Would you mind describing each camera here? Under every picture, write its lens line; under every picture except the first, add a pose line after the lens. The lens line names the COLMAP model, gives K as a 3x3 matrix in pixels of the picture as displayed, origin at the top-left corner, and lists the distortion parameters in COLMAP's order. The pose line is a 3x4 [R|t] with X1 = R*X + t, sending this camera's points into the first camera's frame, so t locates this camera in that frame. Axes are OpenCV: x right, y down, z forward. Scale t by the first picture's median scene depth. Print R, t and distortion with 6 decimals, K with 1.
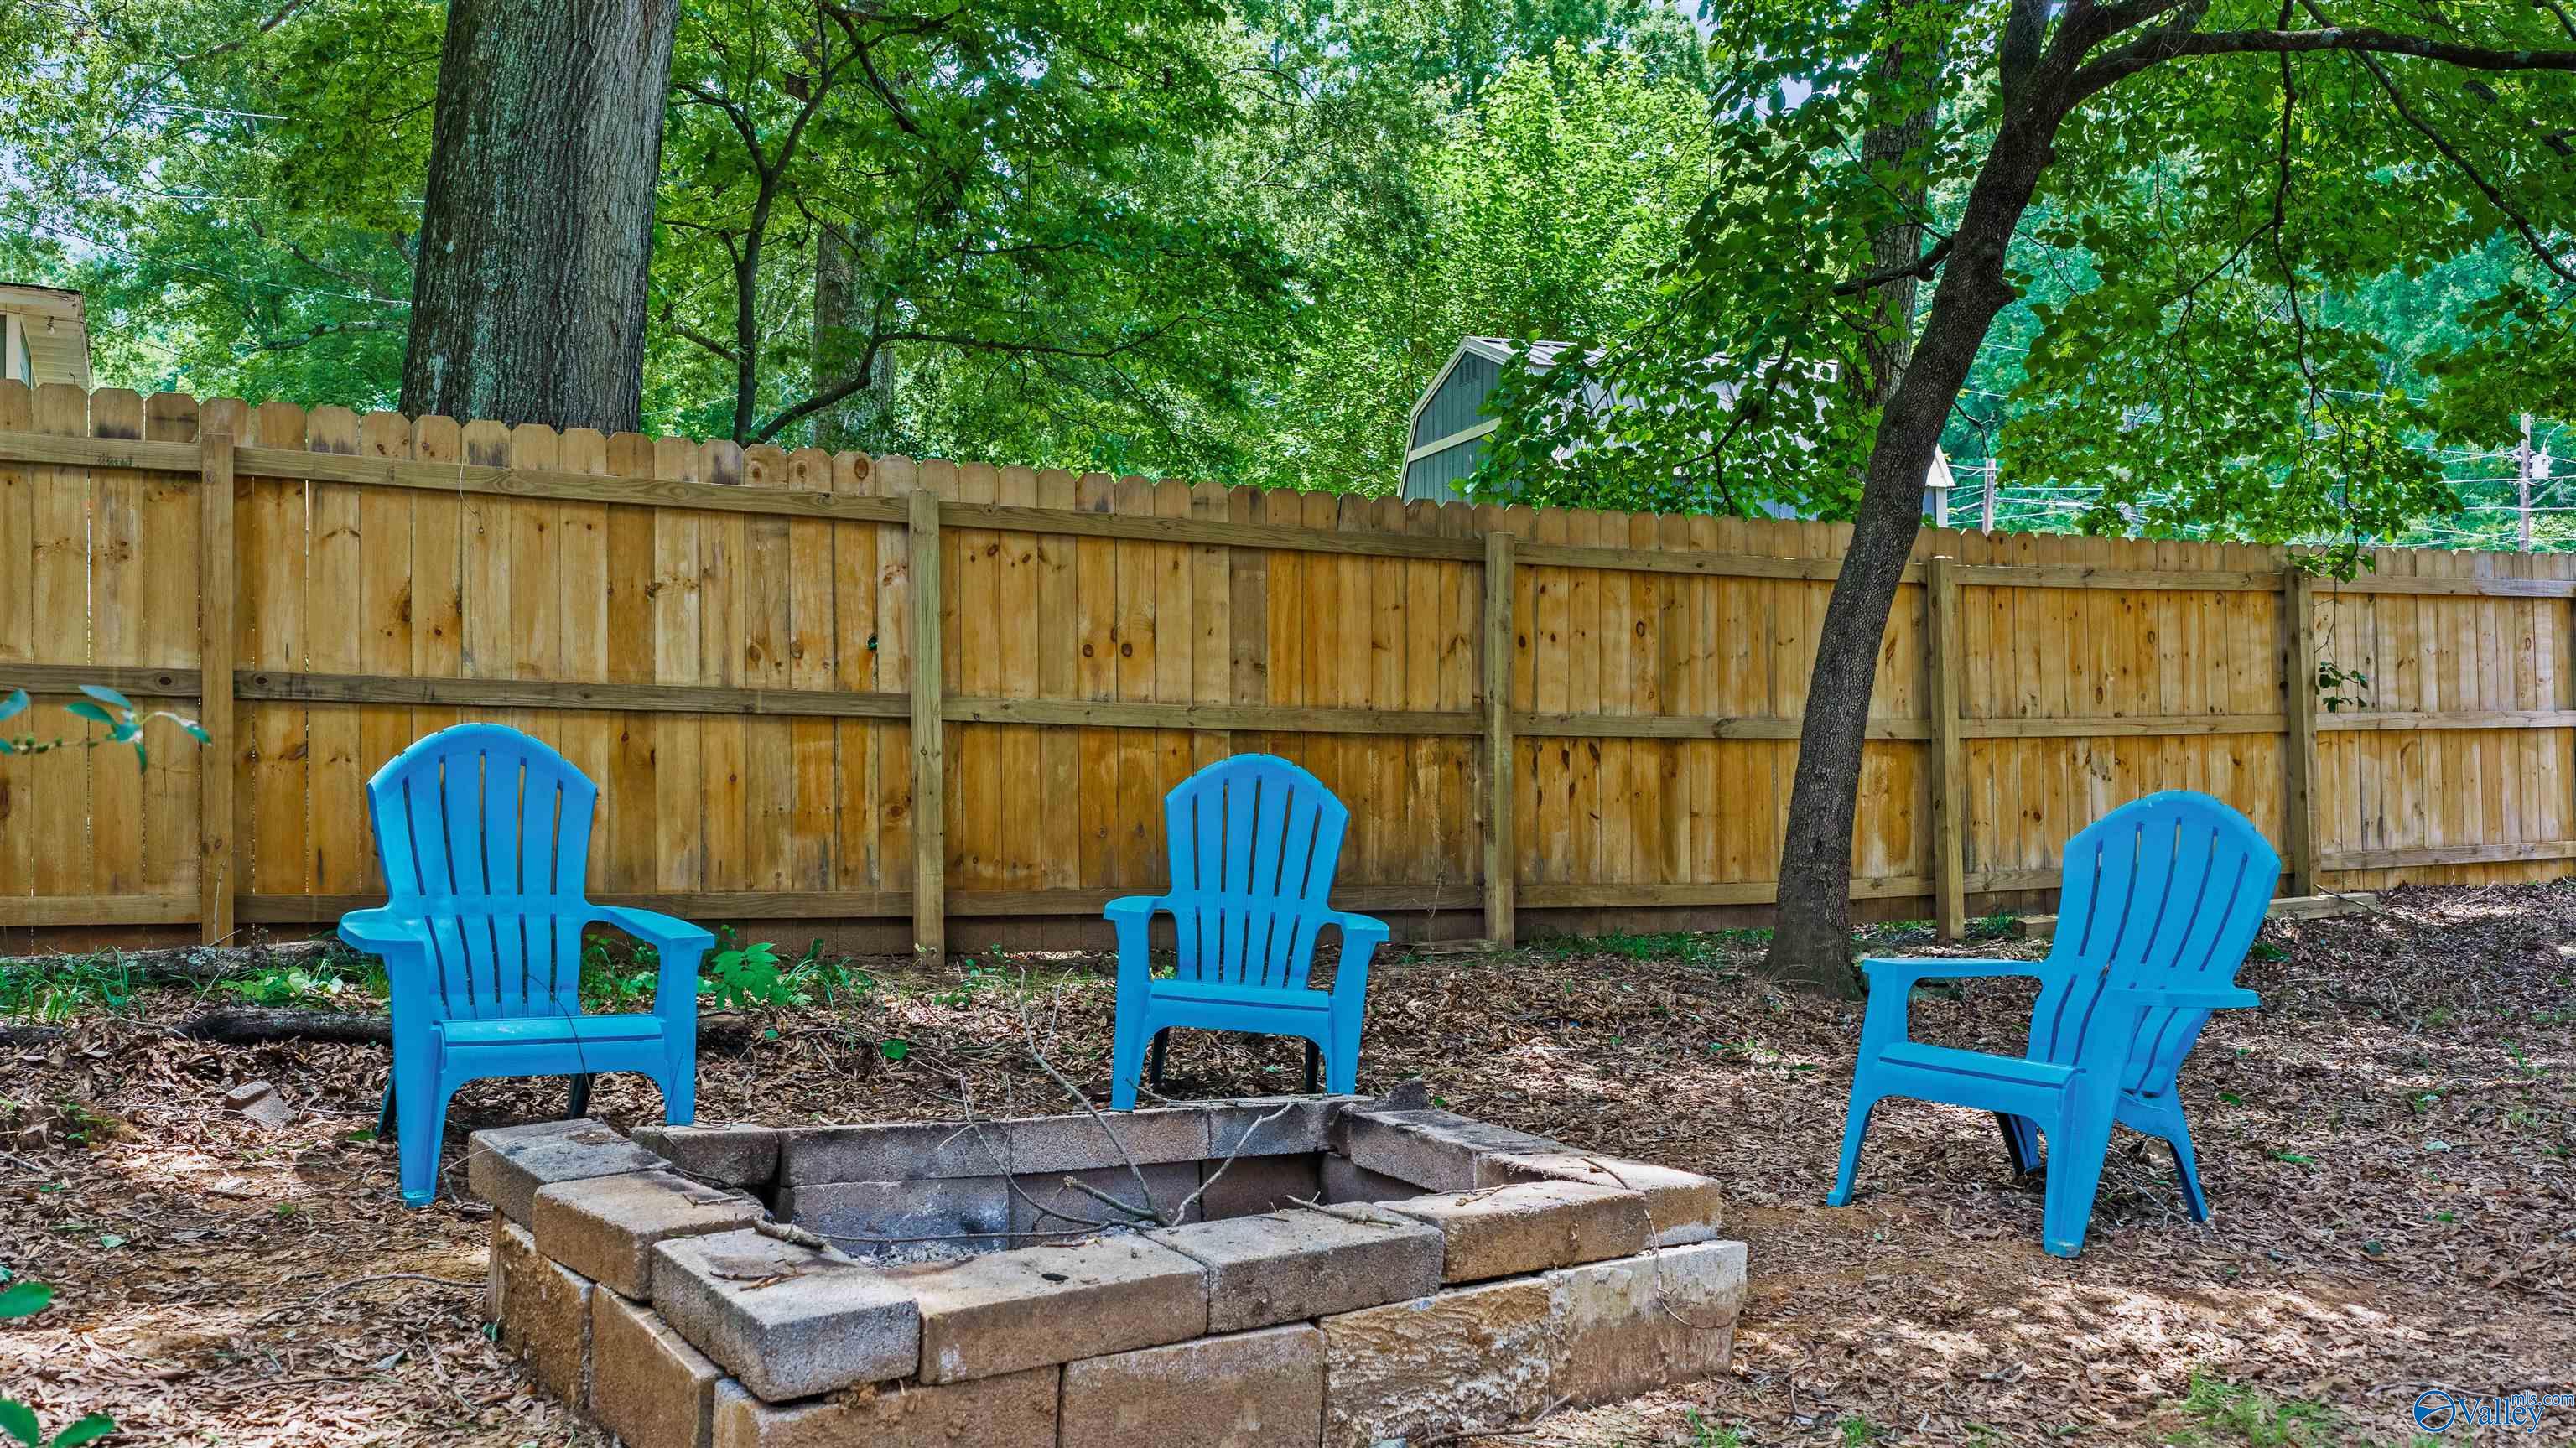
lens RADIAL K [[2159.1, 0, 1292.4], [0, 2159.1, 728.7], [0, 0, 1]] dist [0.004460, -0.001990]
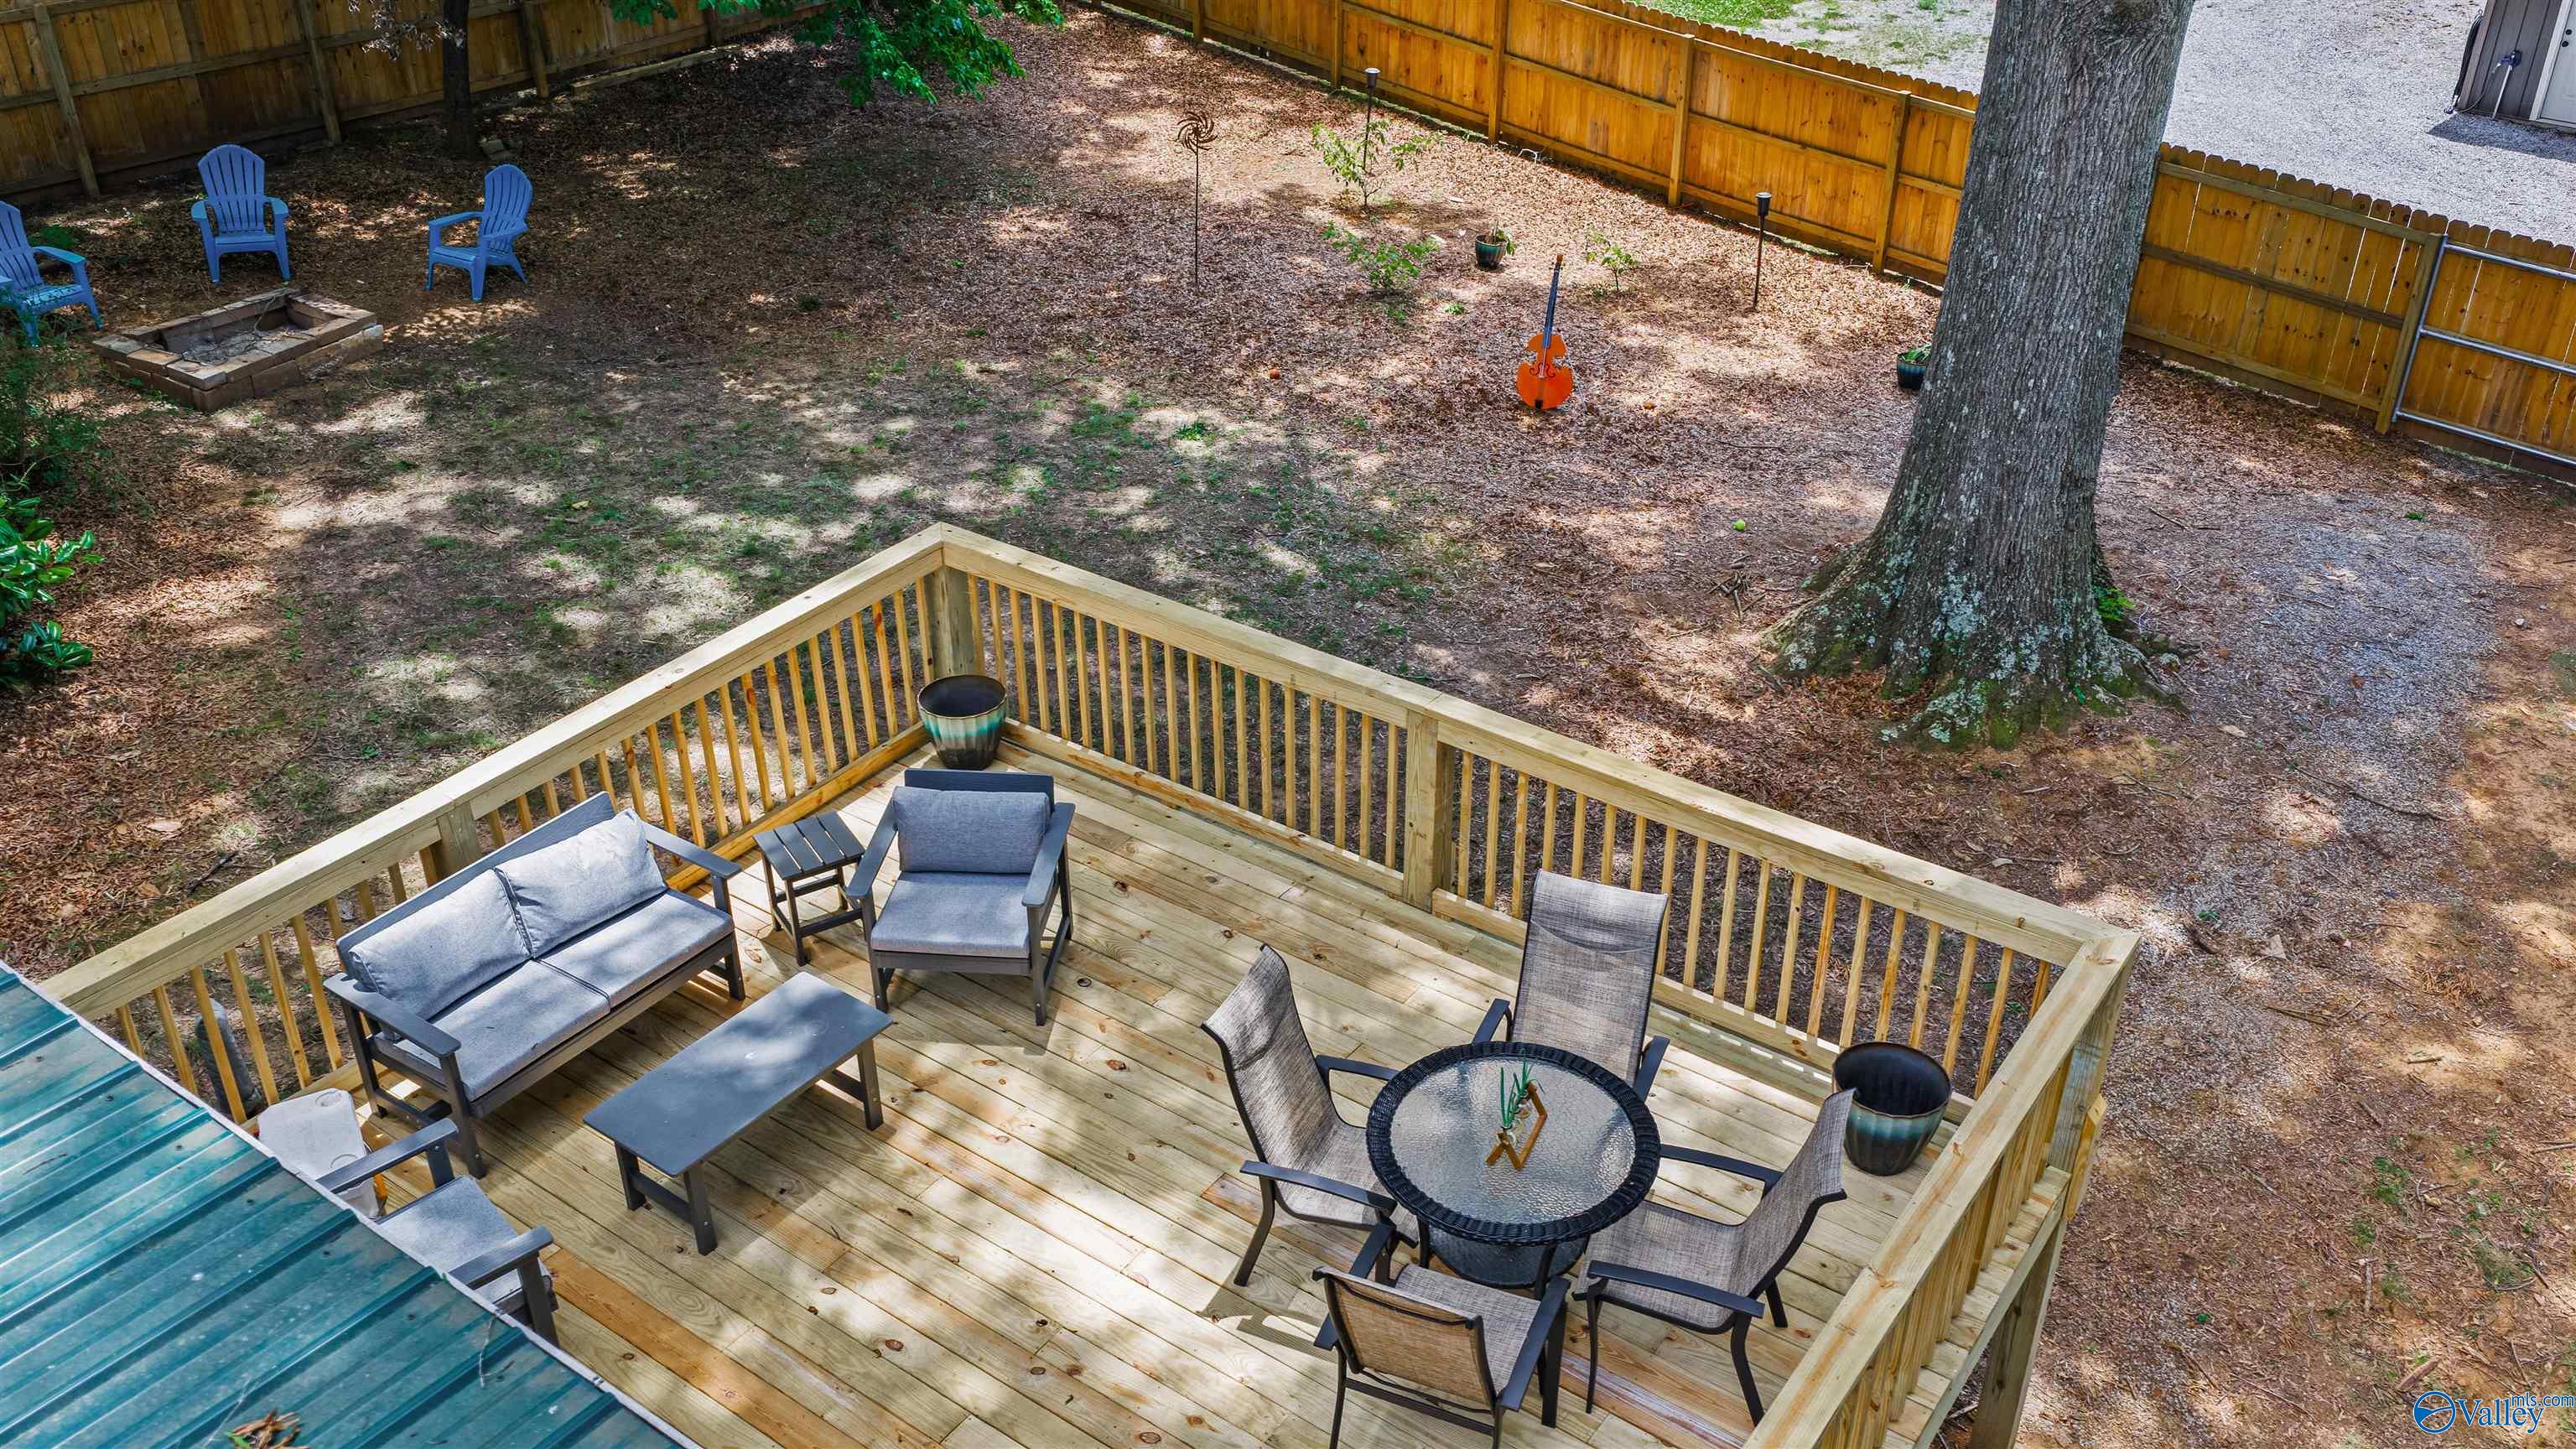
lens RADIAL K [[2159.3, 0, 1290.1], [0, 2159.3, 728.6], [0, 0, 1]] dist [0.004460, -0.001990]
pose [[0.900723, -0.213962, 0.378045, 0.003648], [-0.024650, 0.843704, 0.536242, -0.759494], [-0.433693, -0.492325, 0.754670, -1.839207]]
